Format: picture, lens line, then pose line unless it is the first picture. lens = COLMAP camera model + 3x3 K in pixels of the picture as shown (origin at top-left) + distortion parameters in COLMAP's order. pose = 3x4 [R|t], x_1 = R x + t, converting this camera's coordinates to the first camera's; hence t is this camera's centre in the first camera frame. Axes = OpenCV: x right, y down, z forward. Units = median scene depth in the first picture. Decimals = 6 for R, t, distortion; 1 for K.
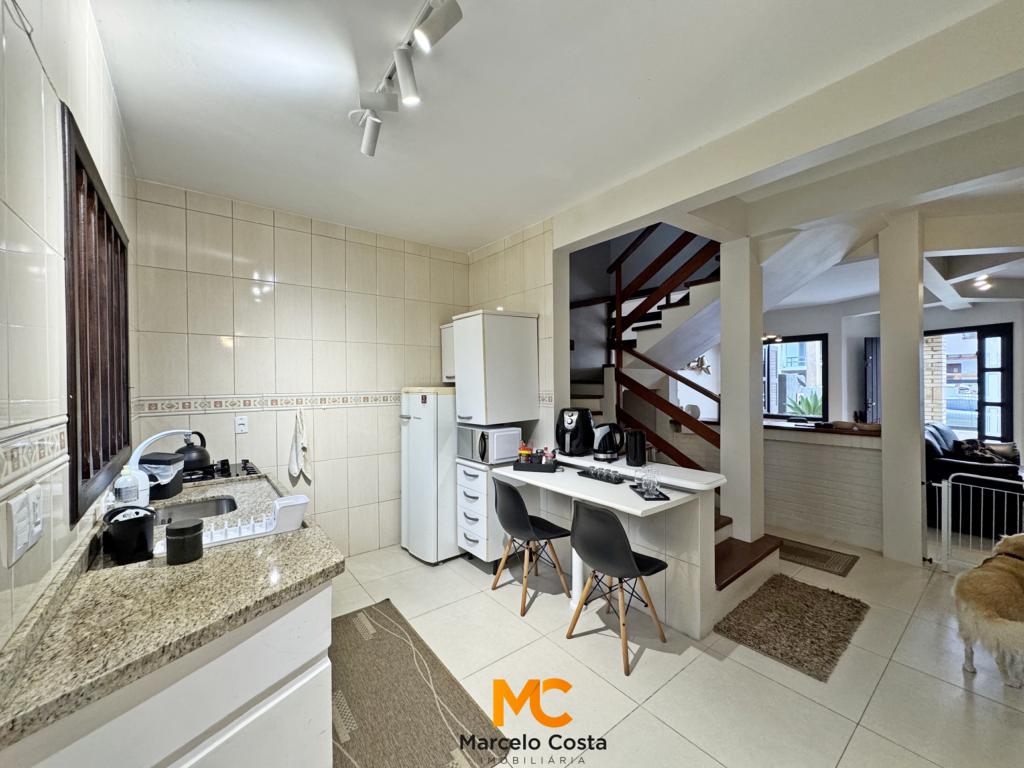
lens RADIAL K [[408.5, 0, 513.7], [0, 408.5, 385.1], [0, 0, 1]] dist [-0.001890, 0.000410]
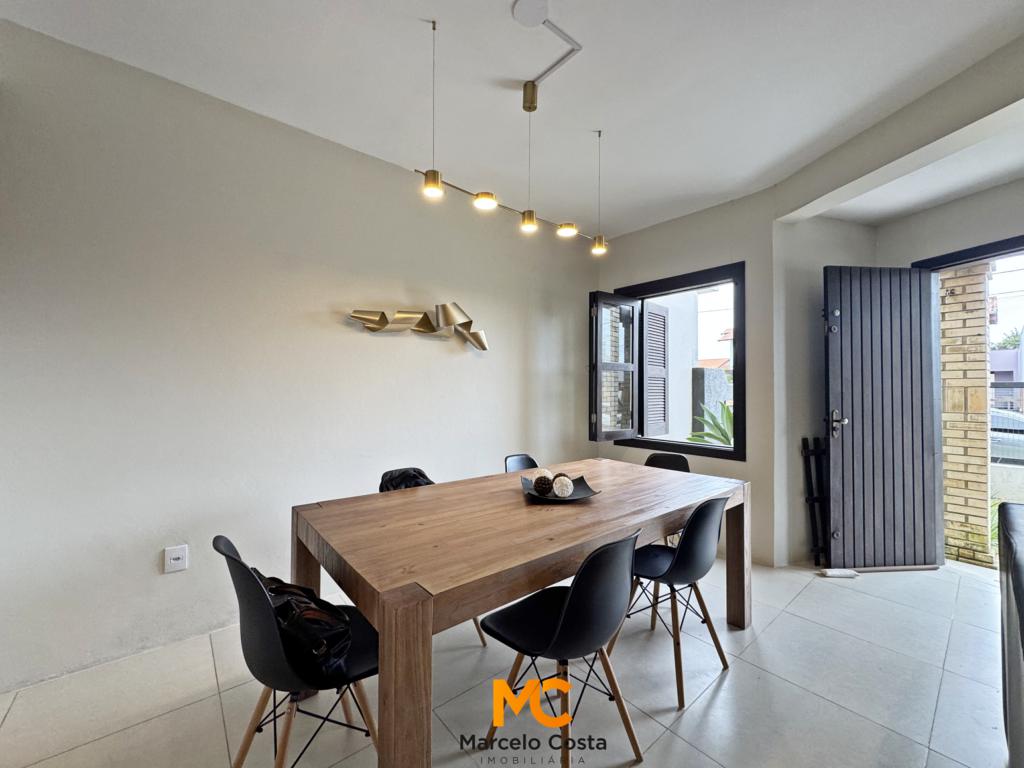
lens RADIAL K [[408.5, 0, 511.6], [0, 408.5, 384.8], [0, 0, 1]] dist [-0.001890, 0.000410]
pose [[0.999493, 0.011584, 0.029673, 0.505777], [-0.010857, 0.999640, -0.024552, 0.021931], [-0.029947, 0.024217, 0.999258, 0.567341]]
